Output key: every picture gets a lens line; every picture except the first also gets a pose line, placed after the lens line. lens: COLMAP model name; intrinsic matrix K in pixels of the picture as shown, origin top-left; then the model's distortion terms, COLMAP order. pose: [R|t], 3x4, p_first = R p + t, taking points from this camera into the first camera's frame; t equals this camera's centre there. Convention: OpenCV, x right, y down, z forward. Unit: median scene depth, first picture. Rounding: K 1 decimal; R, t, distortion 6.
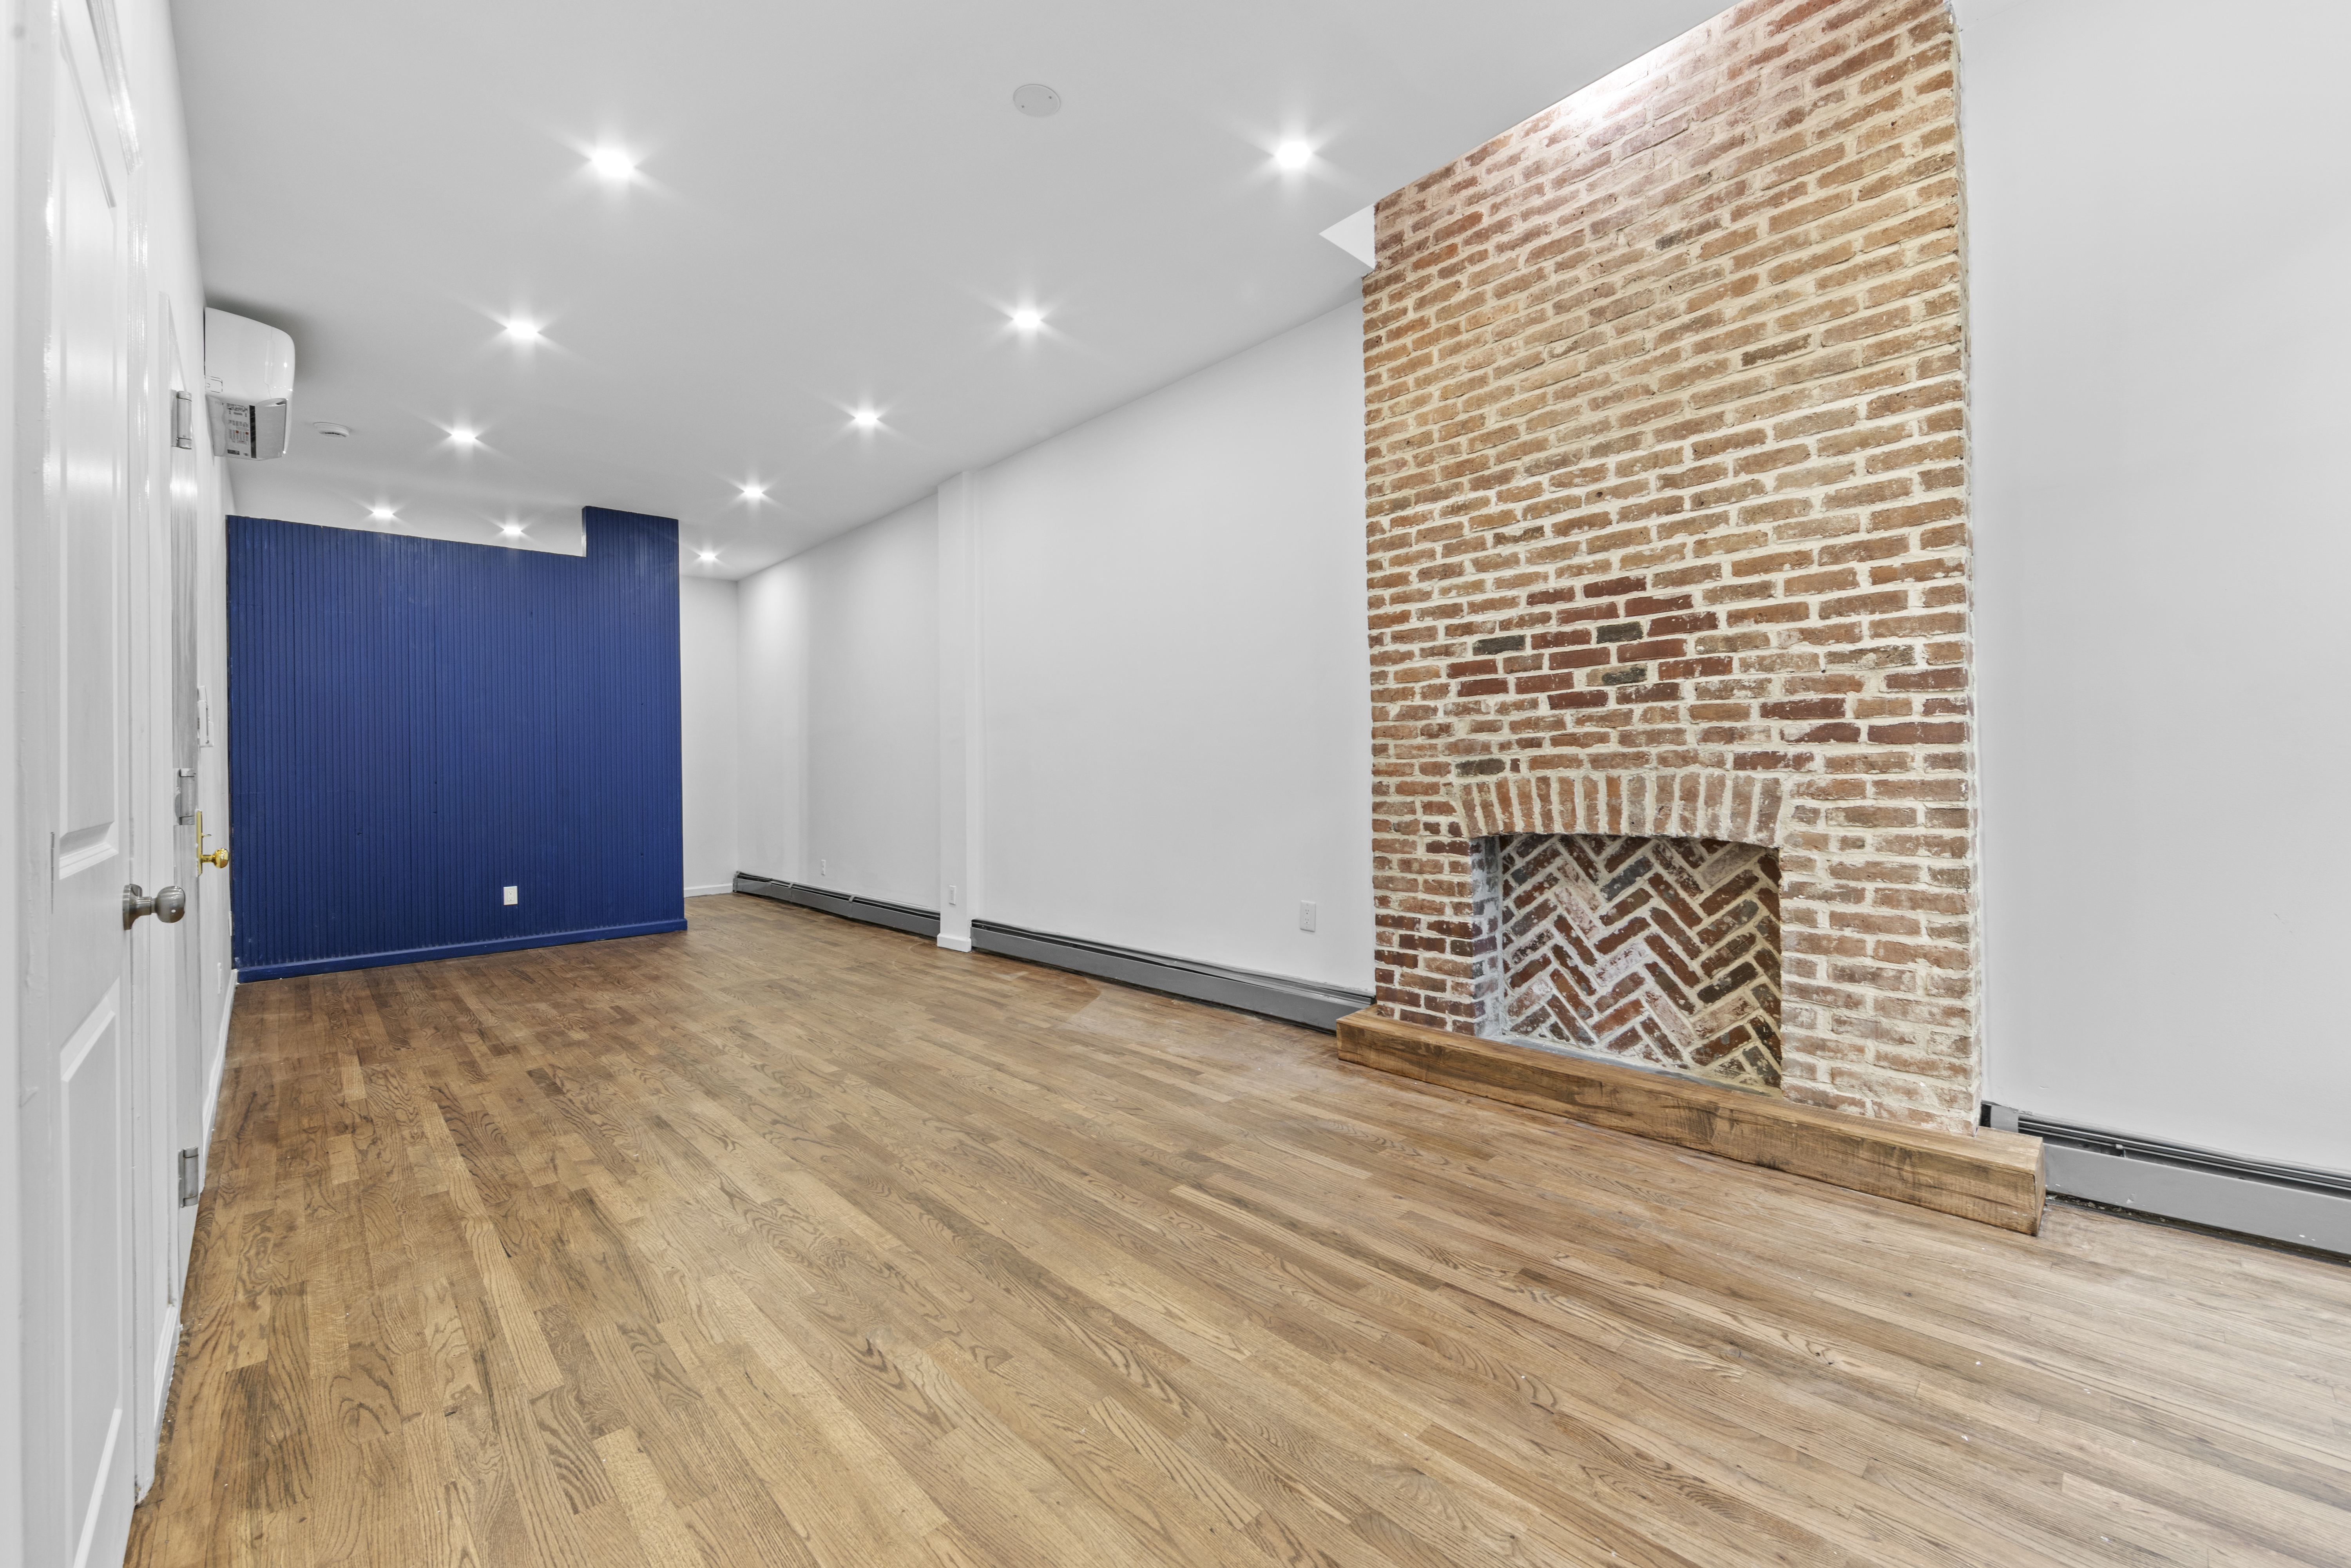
lens RADIAL K [[940.1, 0, 1175.8], [0, 940.1, 767.6], [0, 0, 1]] dist [0.000237, 0.000003]
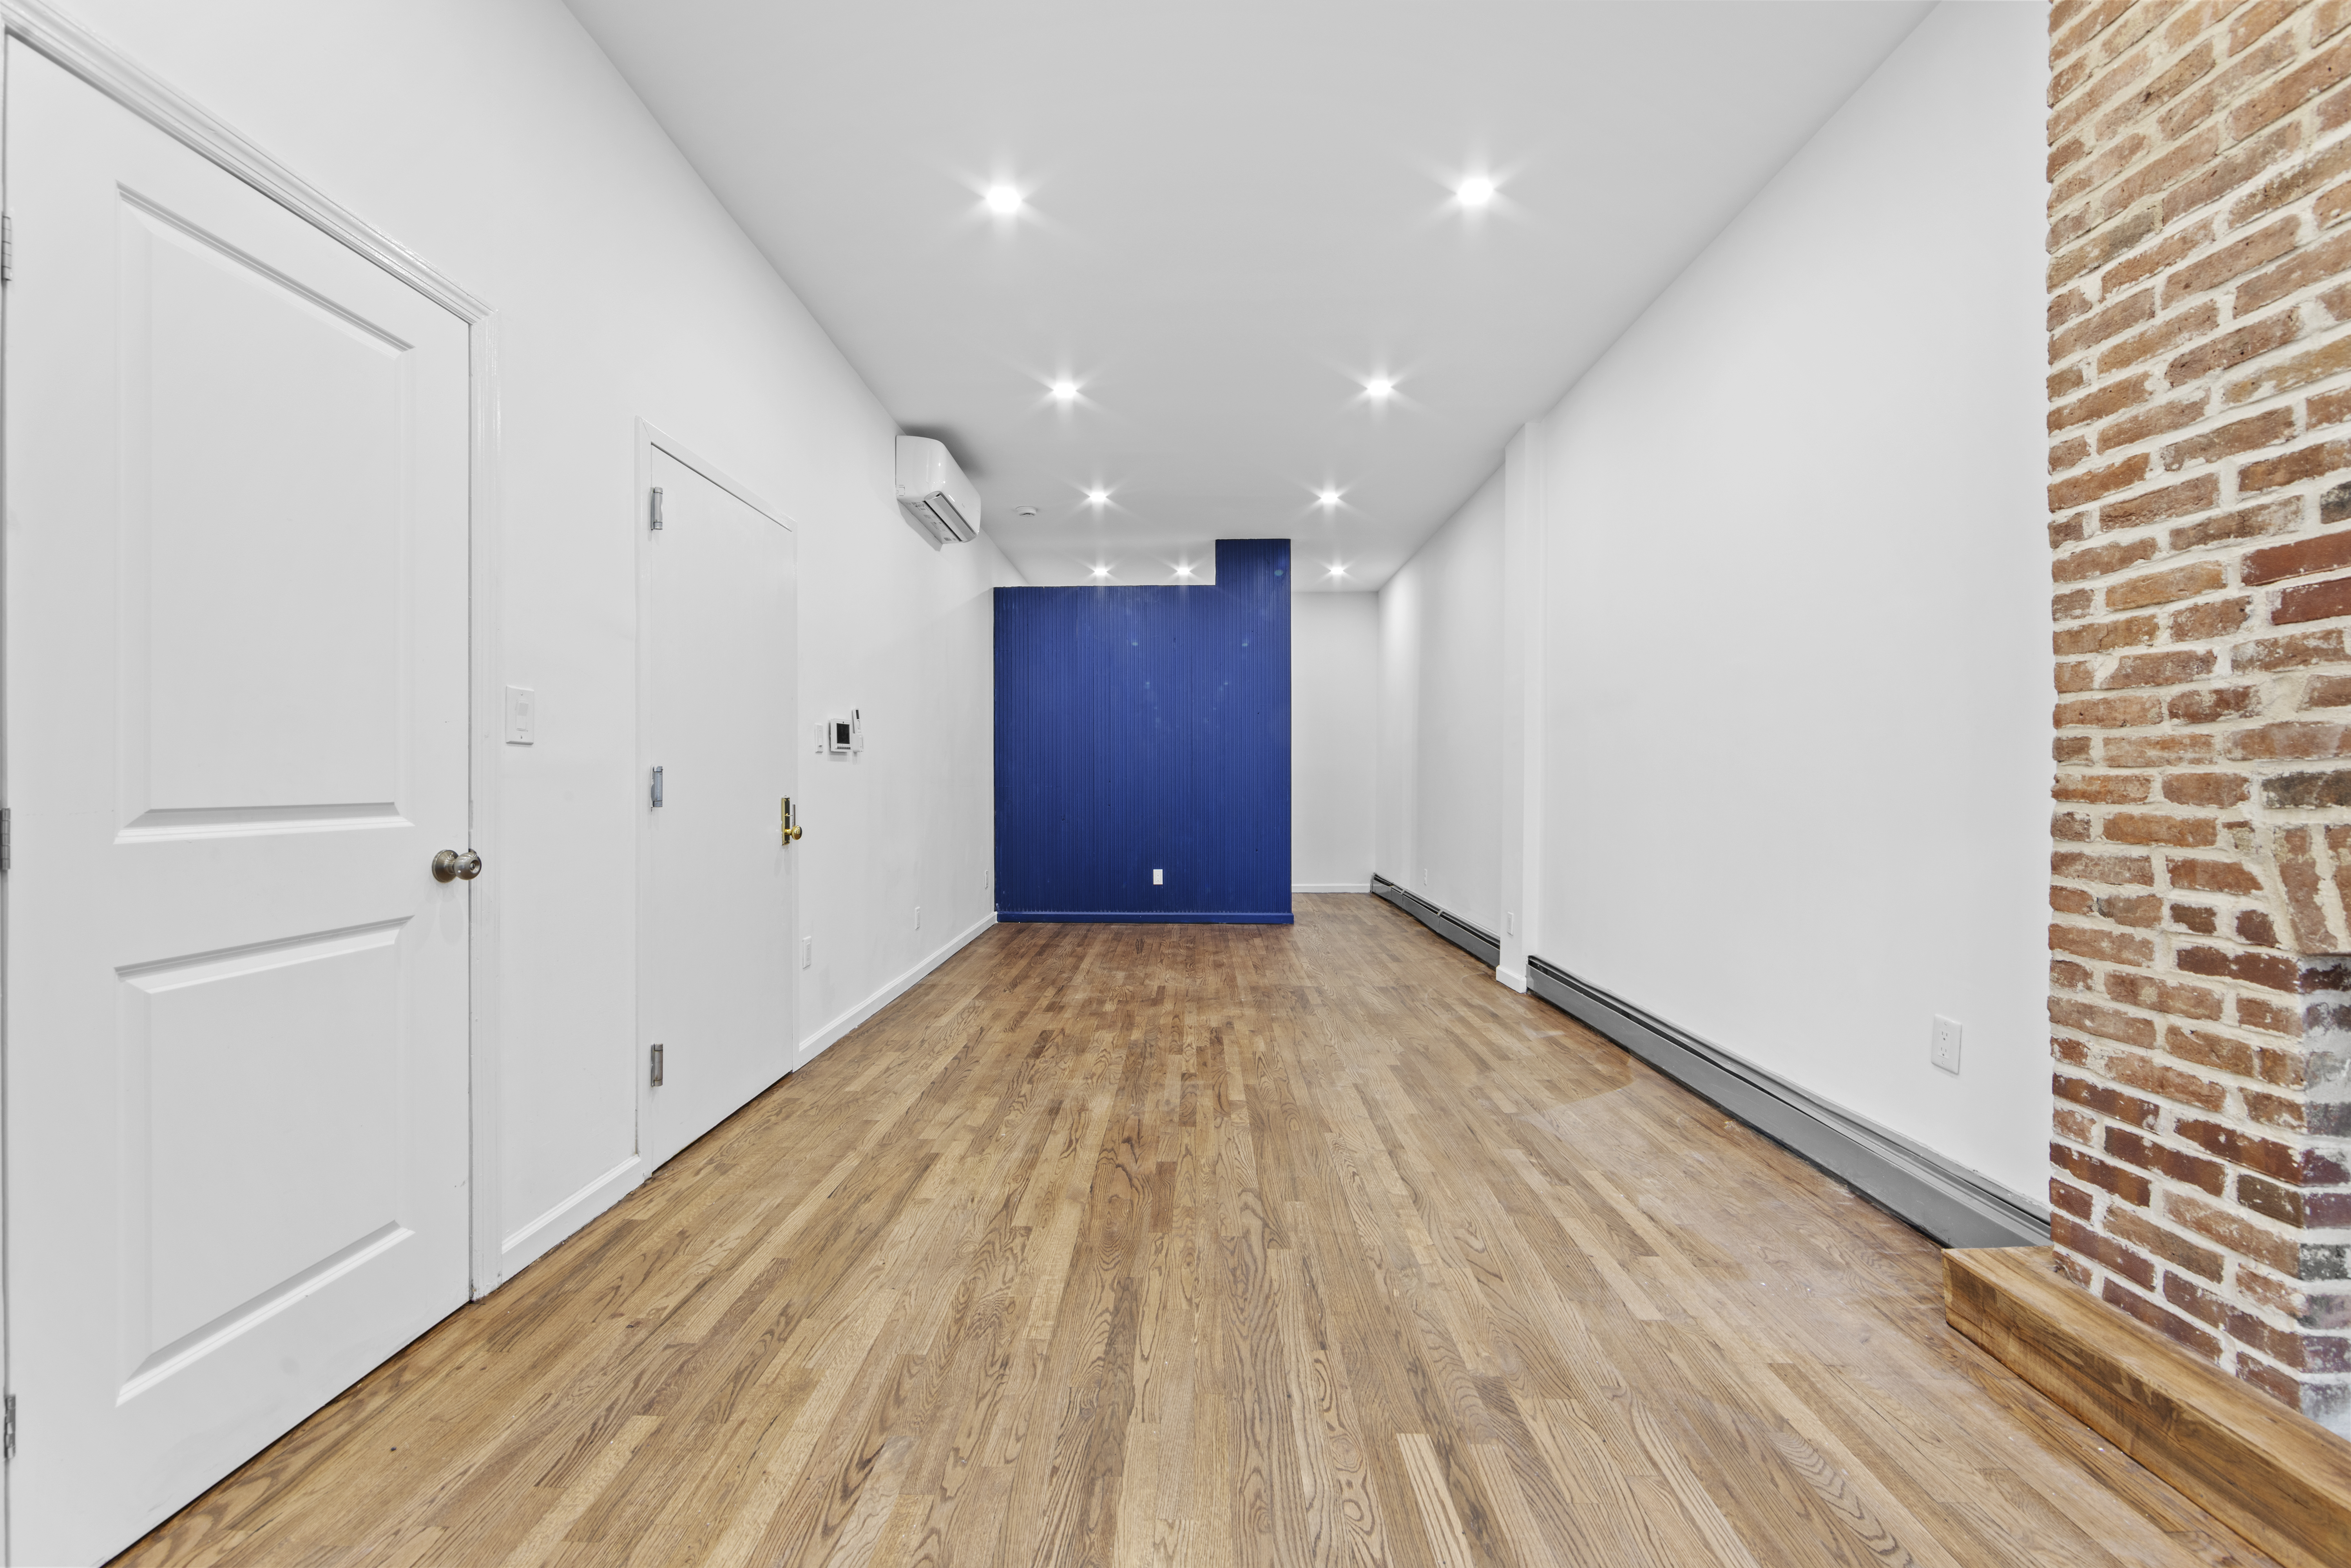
lens RADIAL K [[920.6, 0, 1175.9], [0, 920.6, 786.5], [0, 0, 1]] dist [-0.002309, -0.000057]
pose [[0.708625, 0.022576, -0.705224, 0.236010], [-0.013431, 0.999738, 0.018509, -0.001806], [0.705457, -0.003645, 0.708743, 0.331690]]
